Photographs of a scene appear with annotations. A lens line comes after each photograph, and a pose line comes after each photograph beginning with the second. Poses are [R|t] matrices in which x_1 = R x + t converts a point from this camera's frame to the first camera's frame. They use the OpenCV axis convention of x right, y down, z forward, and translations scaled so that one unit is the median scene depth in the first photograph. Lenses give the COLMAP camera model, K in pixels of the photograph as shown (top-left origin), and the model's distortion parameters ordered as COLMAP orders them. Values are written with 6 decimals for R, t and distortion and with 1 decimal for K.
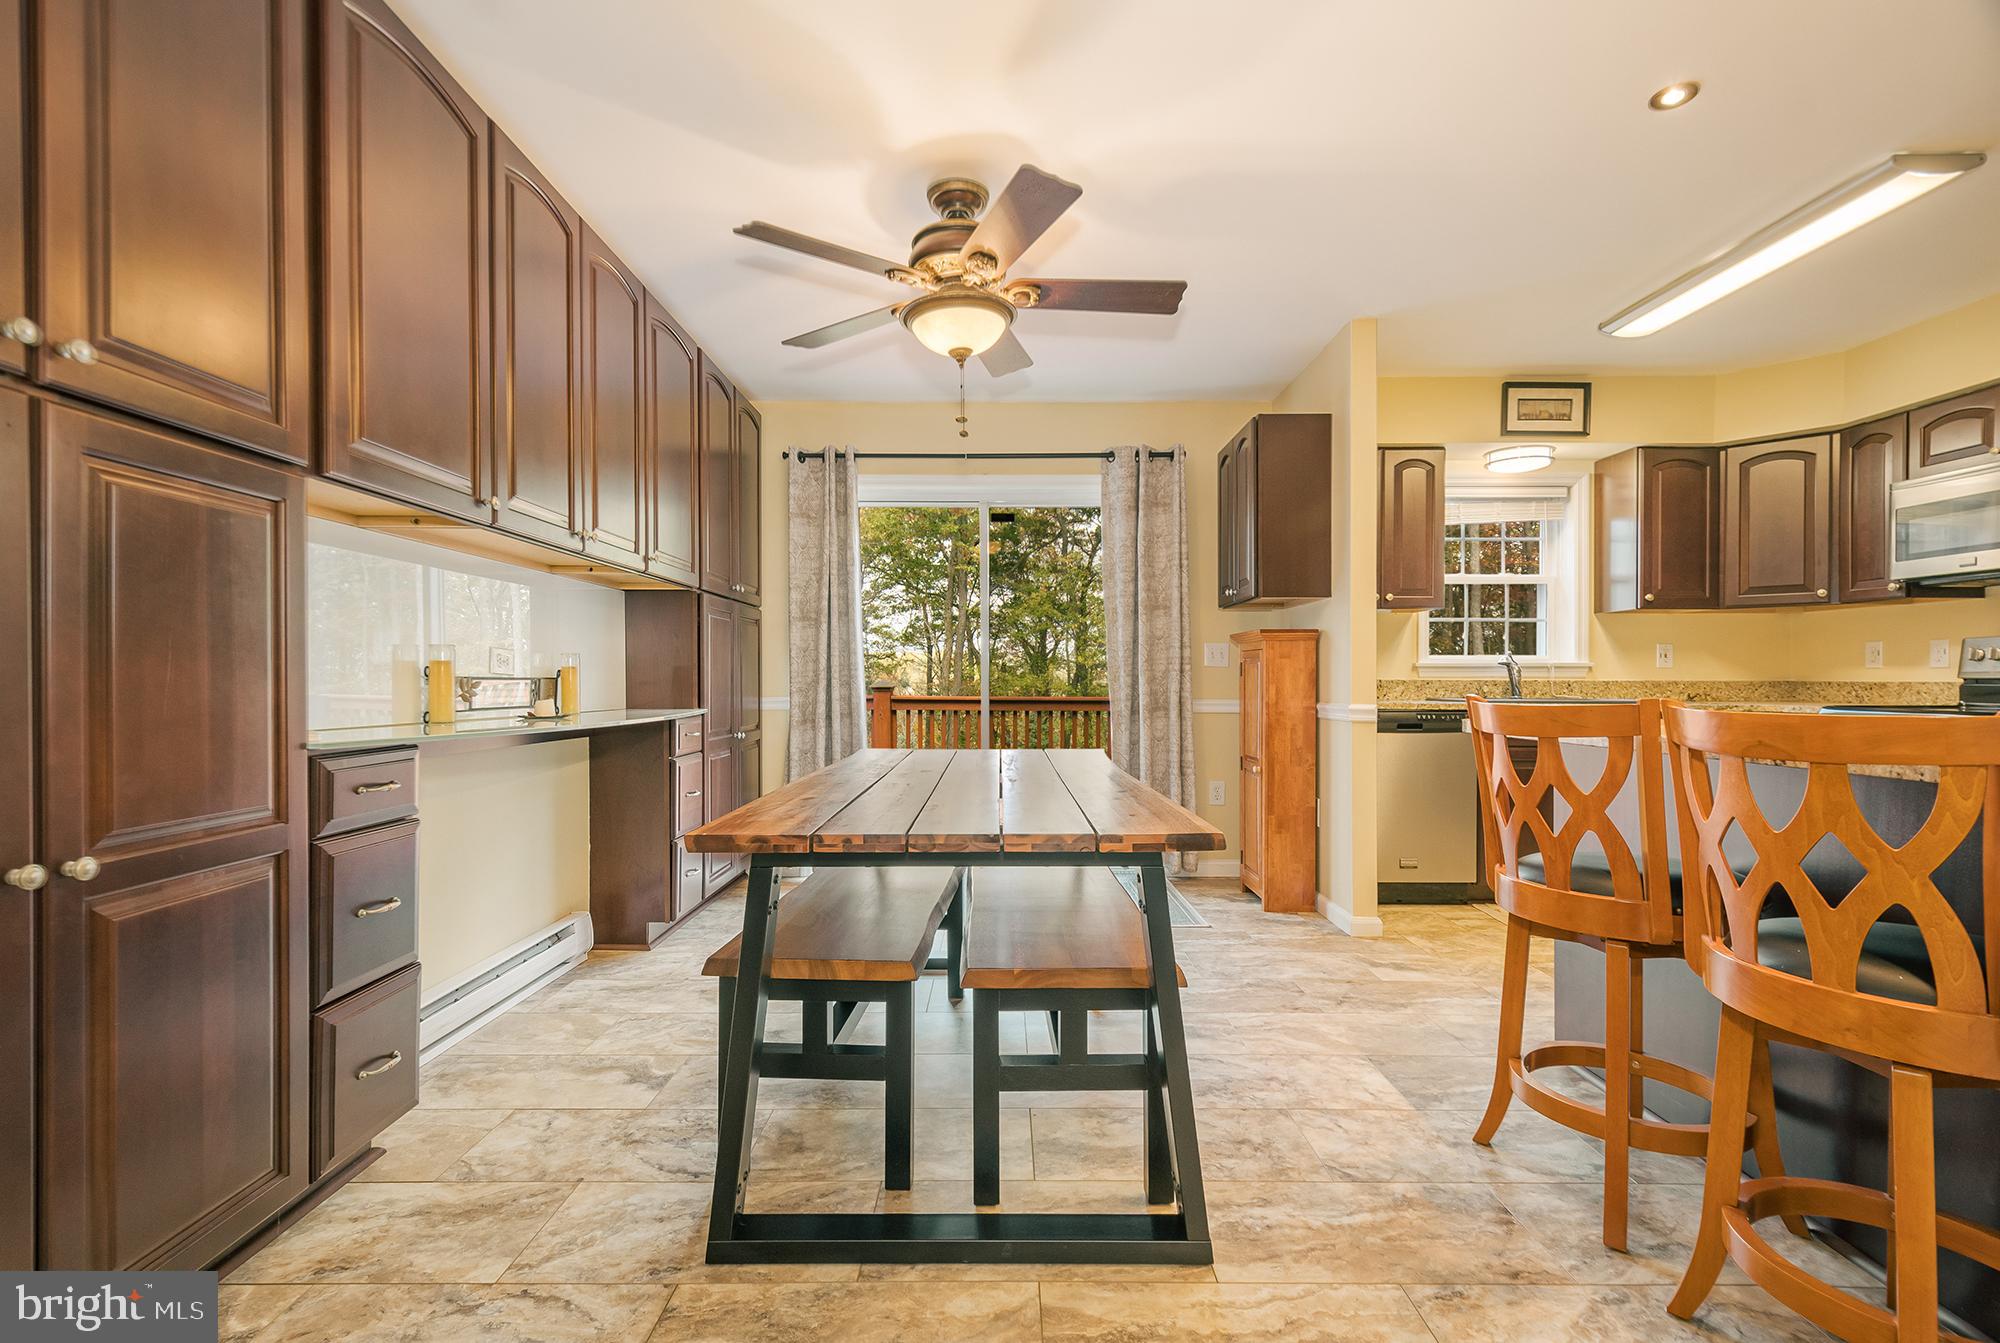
lens RADIAL K [[899.0, 0, 994.2], [0, 899.0, 684.1], [0, 0, 1]] dist [0.019445, 0.000004]
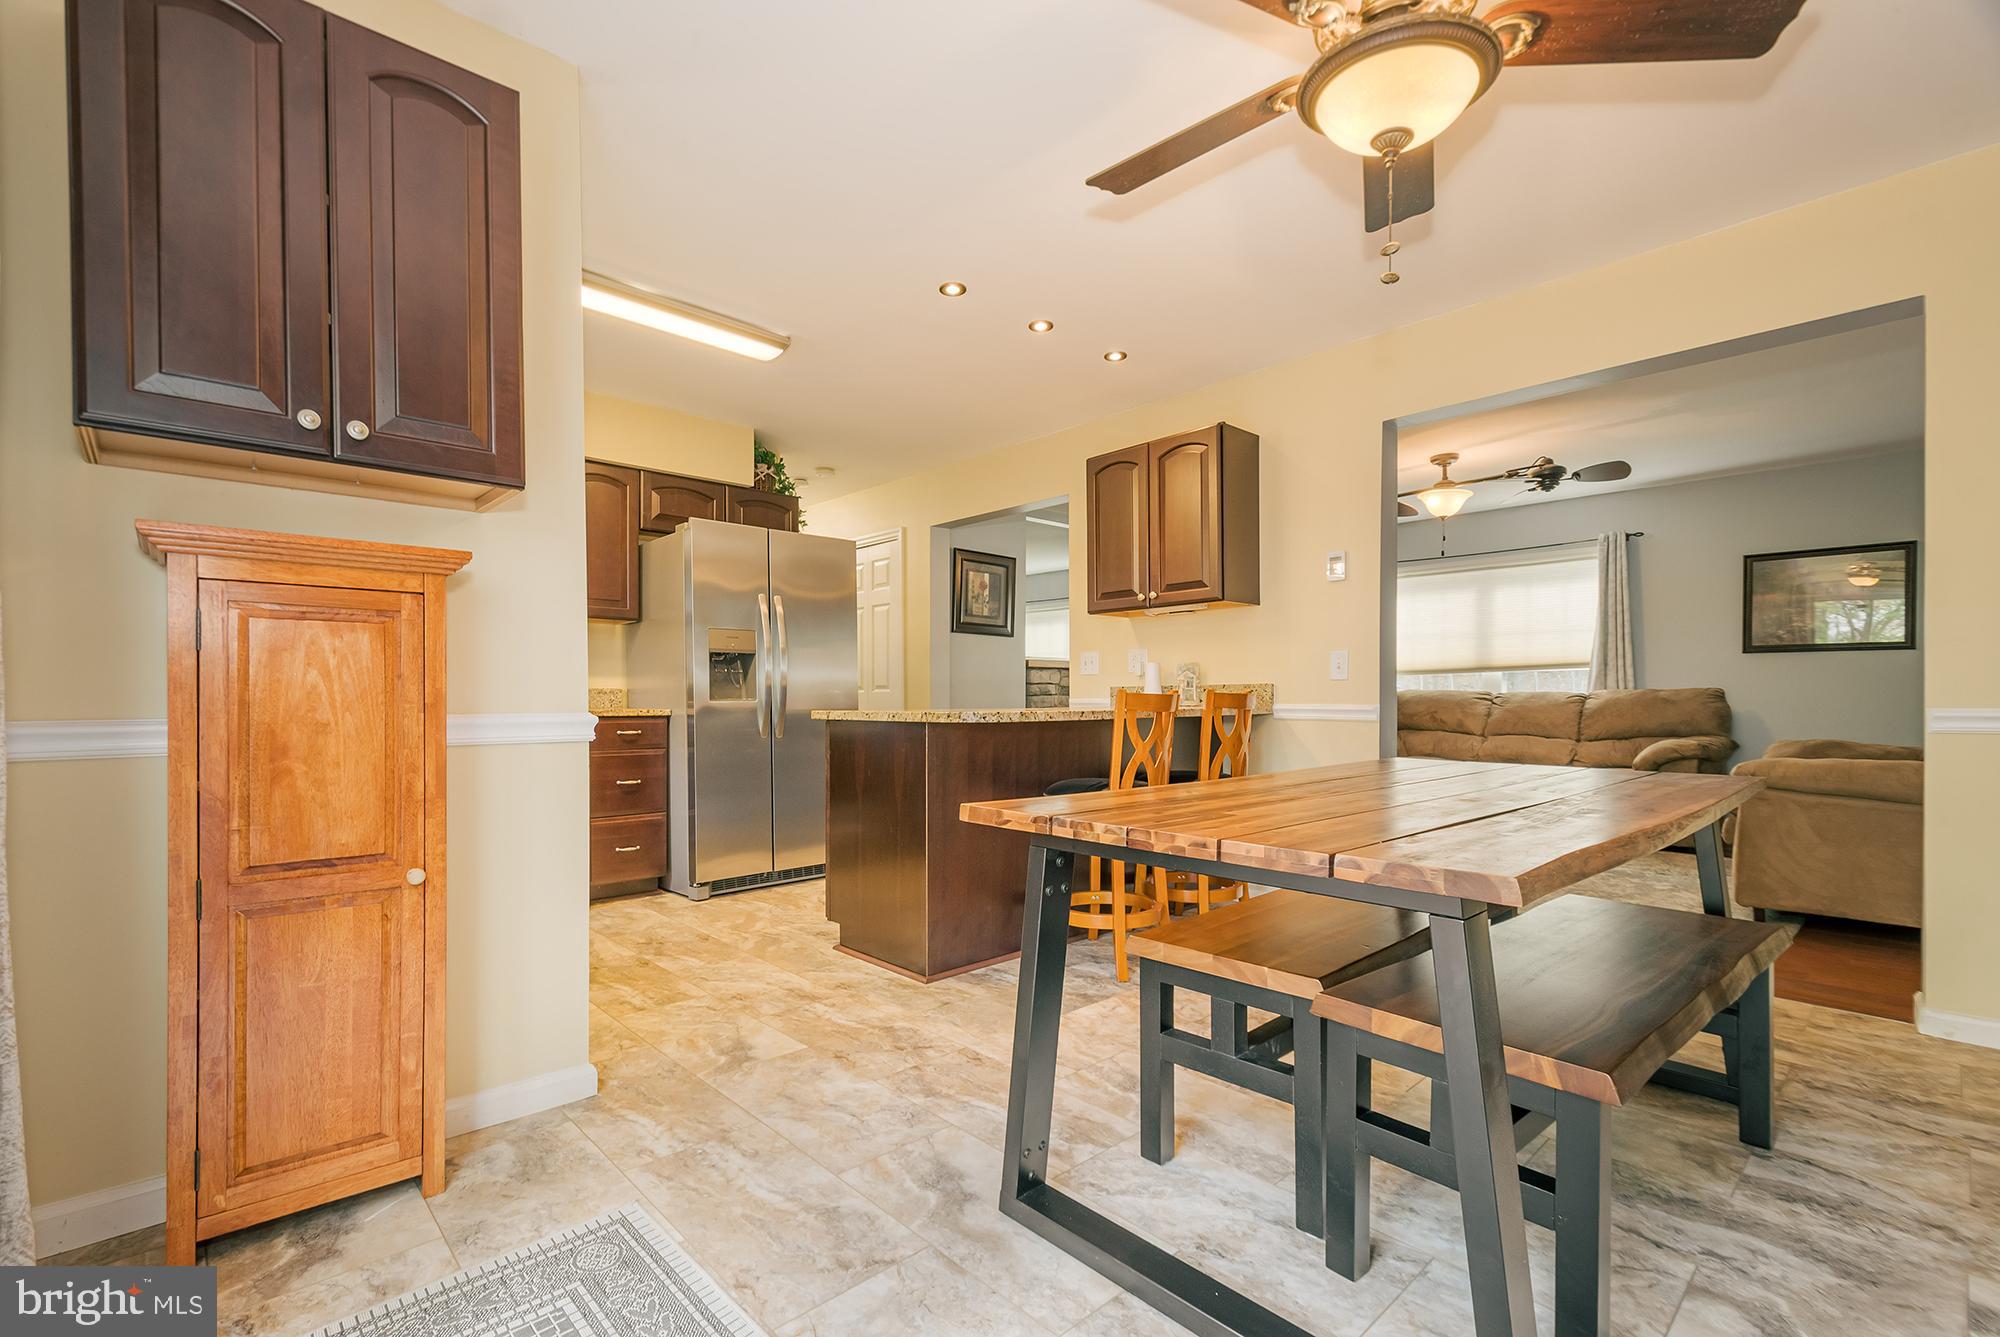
lens RADIAL K [[903.1, 0, 988.5], [0, 903.1, 693.3], [0, 0, 1]] dist [-0.001627, -0.001051]
pose [[-0.681906, 0.002595, 0.731435, -0.248611], [0.009635, 0.999939, 0.005436, 0.007834], [-0.731376, 0.010754, -0.681889, 1.308007]]
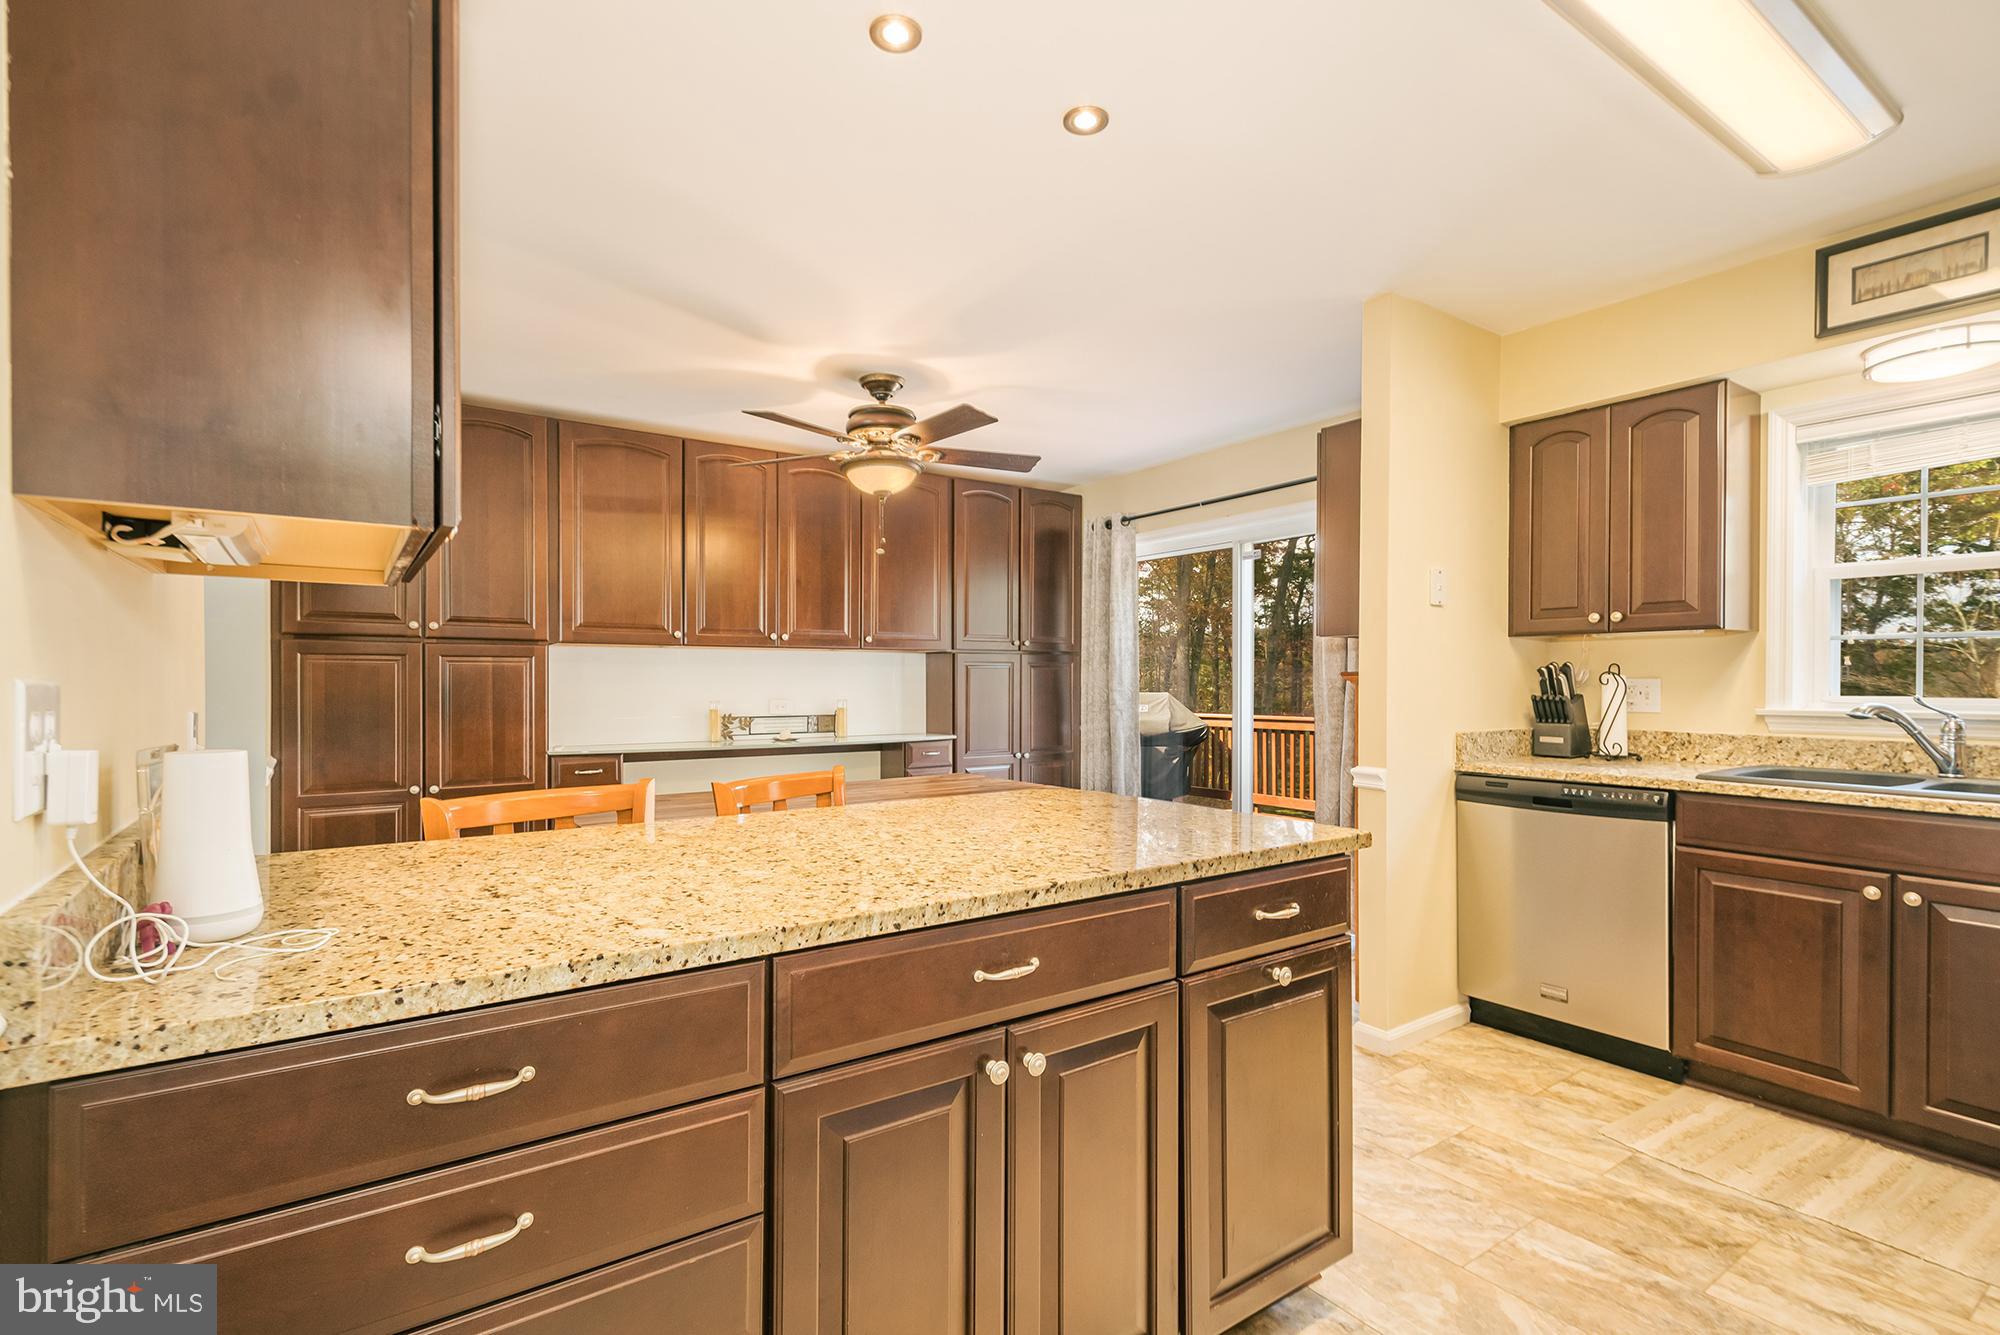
lens RADIAL K [[903.1, 0, 988.5], [0, 903.1, 692.3], [0, 0, 1]] dist [-0.001627, -0.001051]
pose [[0.569692, 0.004720, -0.821844, 0.951696], [-0.003964, 0.999988, 0.002995, -0.050215], [0.821848, 0.001551, 0.569704, 0.265674]]
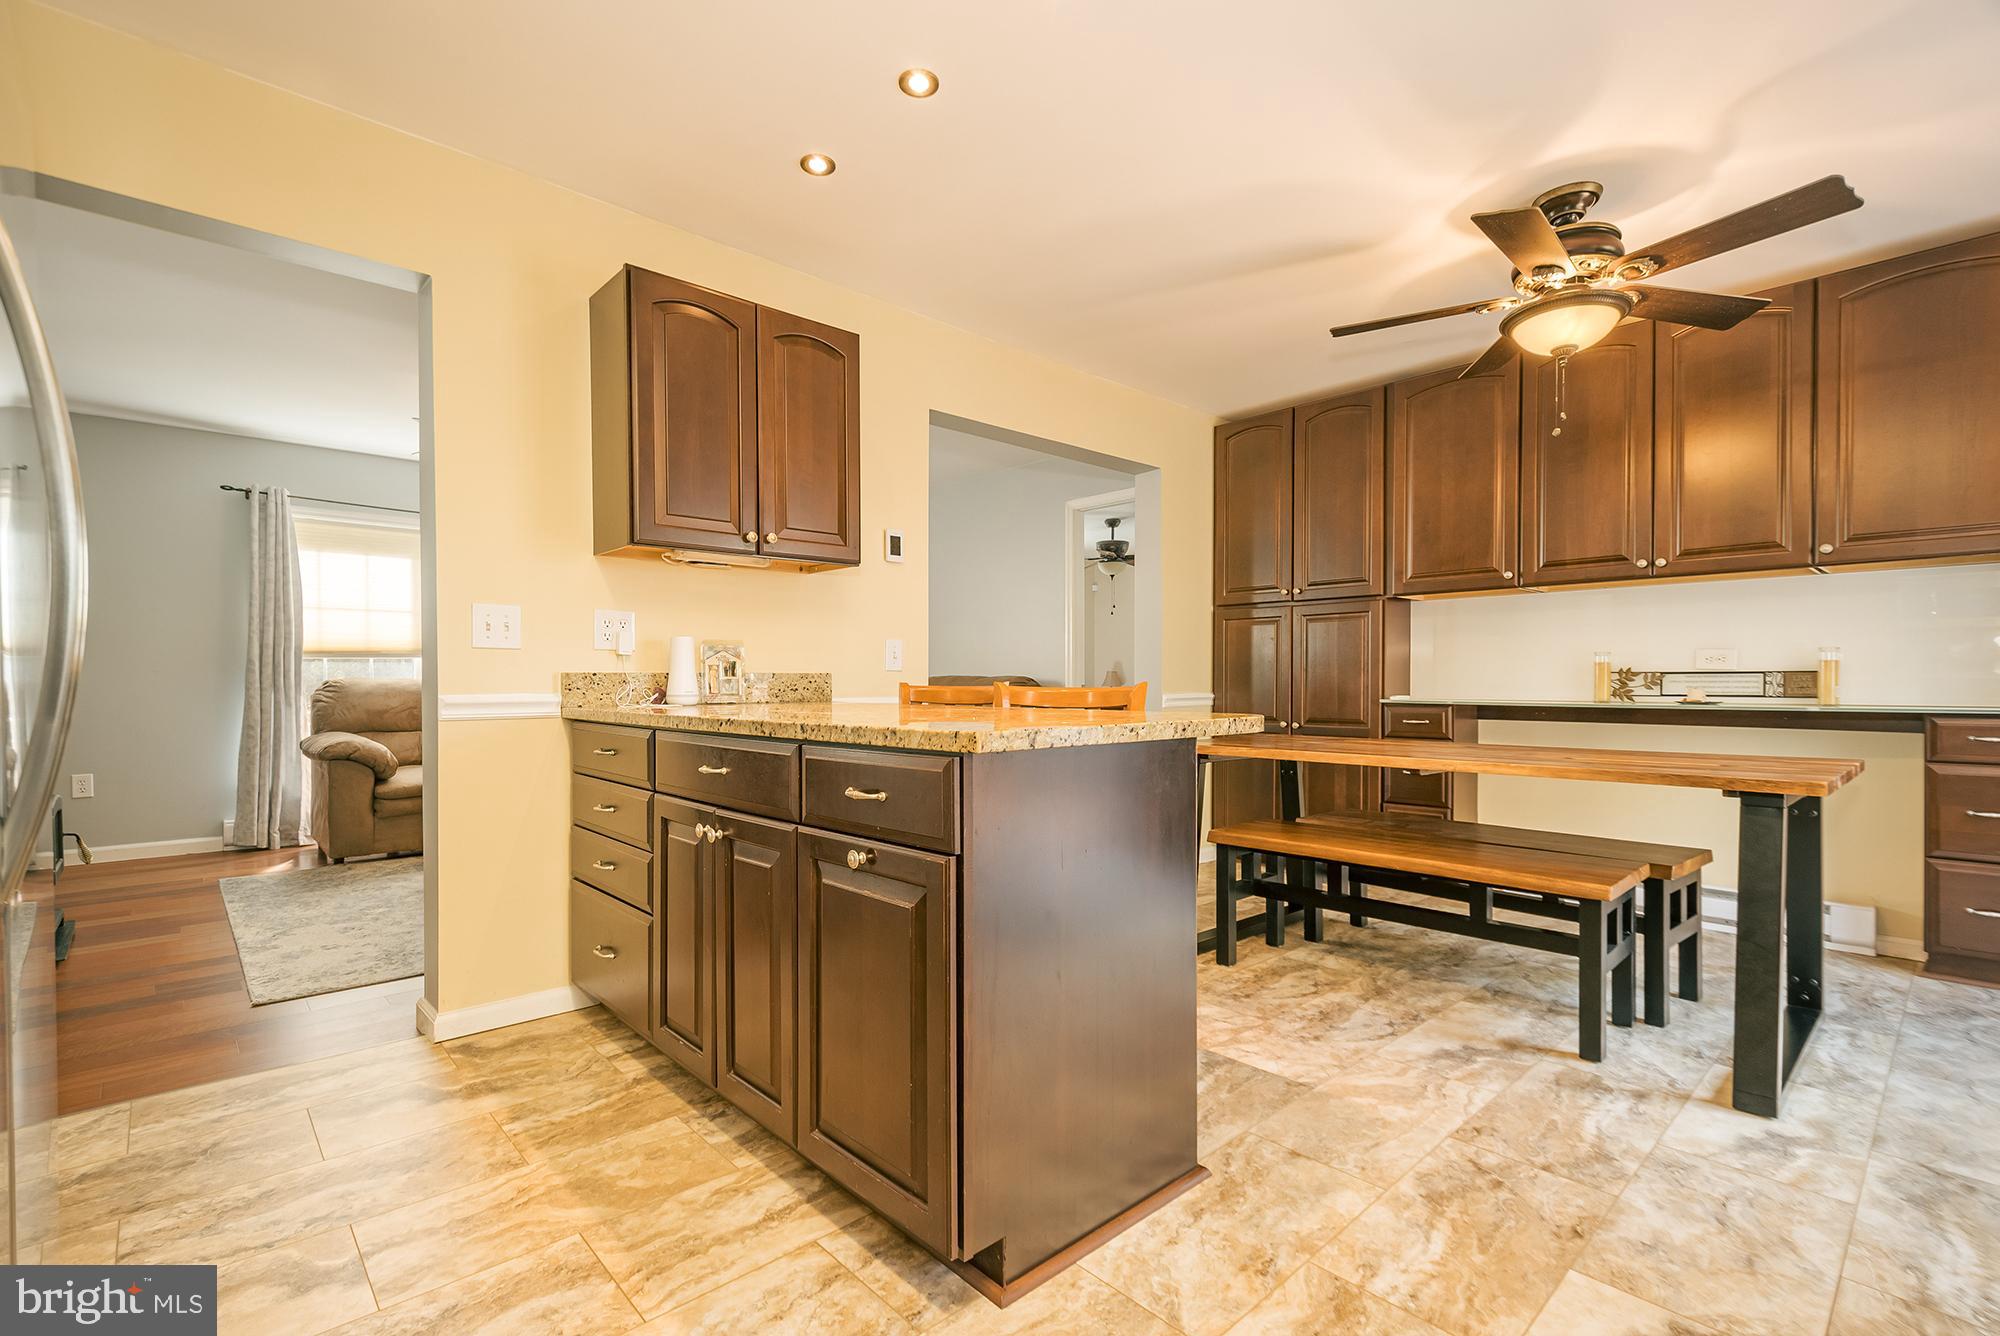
lens RADIAL K [[903.1, 0, 988.5], [0, 903.1, 692.8], [0, 0, 1]] dist [-0.001627, -0.001051]
pose [[-0.730731, 0.006674, -0.682633, 0.907548], [-0.007368, 0.999817, 0.017662, 0.007923], [0.682626, 0.017936, -0.730548, 1.039198]]
